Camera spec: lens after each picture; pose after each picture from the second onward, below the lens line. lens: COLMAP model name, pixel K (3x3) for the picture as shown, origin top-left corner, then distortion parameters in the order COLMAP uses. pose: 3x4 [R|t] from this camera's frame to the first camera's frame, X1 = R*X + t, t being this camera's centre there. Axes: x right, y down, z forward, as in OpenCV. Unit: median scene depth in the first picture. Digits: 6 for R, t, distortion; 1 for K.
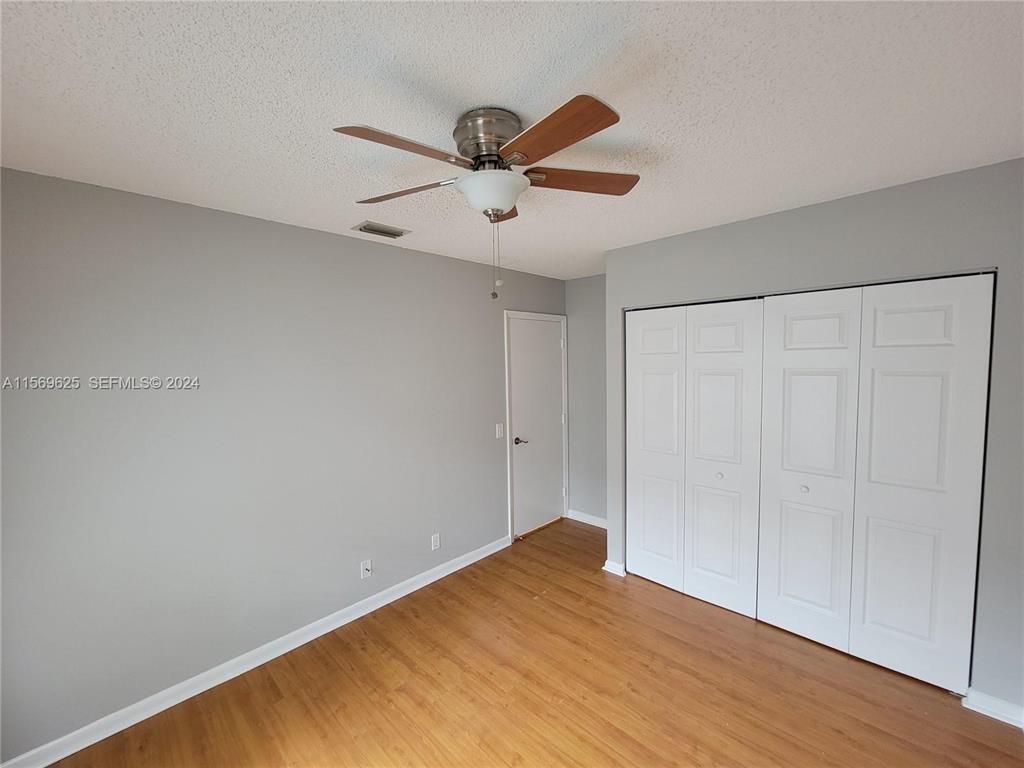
lens RADIAL K [[421.3, 0, 511.5], [0, 421.3, 387.6], [0, 0, 1]] dist [0.001945, -0.000992]
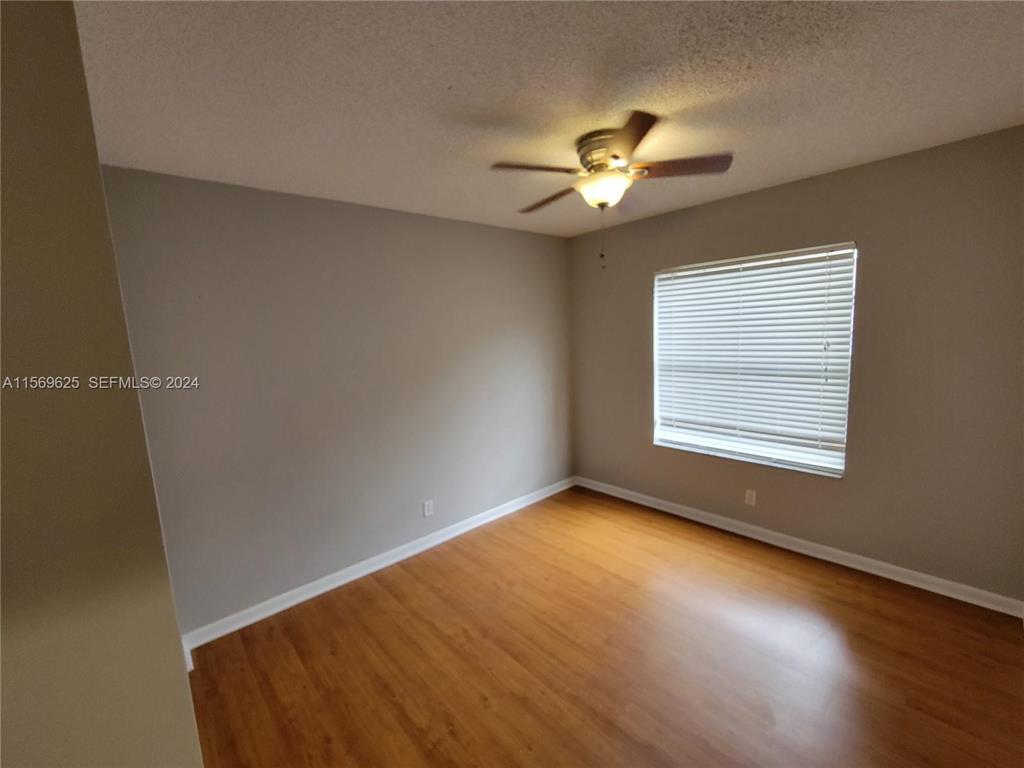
lens RADIAL K [[421.3, 0, 511.5], [0, 421.3, 387.6], [0, 0, 1]] dist [0.001945, -0.000992]
pose [[-0.994263, 0.061955, 0.087190, 0.120249], [0.078785, 0.975538, 0.205228, -0.098892], [-0.072342, 0.210920, -0.974823, 1.768930]]
